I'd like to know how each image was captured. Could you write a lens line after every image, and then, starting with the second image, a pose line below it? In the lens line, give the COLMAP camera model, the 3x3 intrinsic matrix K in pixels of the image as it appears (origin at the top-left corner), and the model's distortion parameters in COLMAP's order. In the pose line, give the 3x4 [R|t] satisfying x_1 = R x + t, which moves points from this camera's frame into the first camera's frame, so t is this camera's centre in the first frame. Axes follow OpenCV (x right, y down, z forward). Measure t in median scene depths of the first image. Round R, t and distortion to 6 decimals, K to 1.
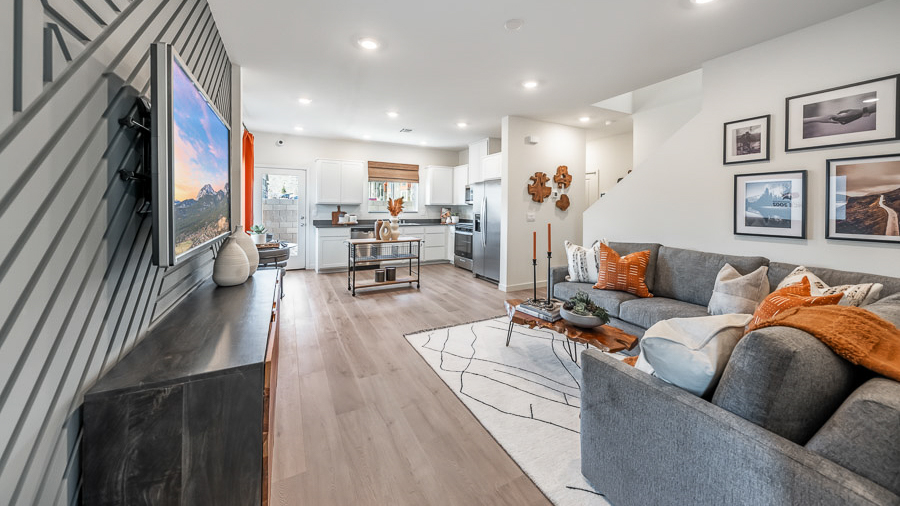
lens RADIAL K [[310.2, 0, 448.2], [0, 310.2, 209.3], [0, 0, 1]] dist [0.000925, 0.000021]
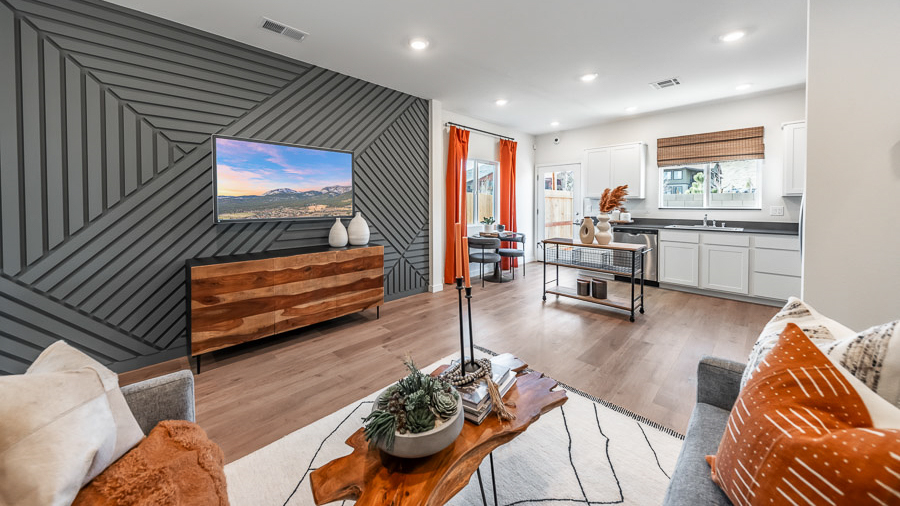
lens RADIAL K [[310.2, 0, 448.2], [0, 310.2, 209.3], [0, 0, 1]] dist [0.000925, 0.000021]
pose [[0.293441, 0.010789, -0.955916, 0.340680], [-0.004058, 0.999941, 0.010040, 0.006372], [0.955968, 0.000933, 0.293468, 0.342439]]
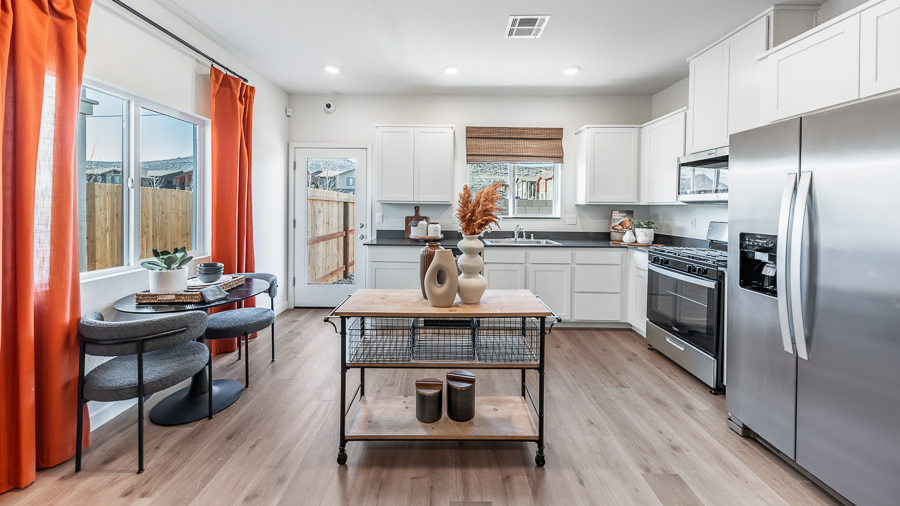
lens RADIAL K [[310.2, 0, 448.2], [0, 310.2, 209.3], [0, 0, 1]] dist [0.000925, 0.000021]
pose [[0.885482, 0.003950, -0.464656, -0.027405], [-0.004849, 0.999988, -0.000739, -0.005883], [0.464648, 0.002908, 0.885491, 0.542343]]
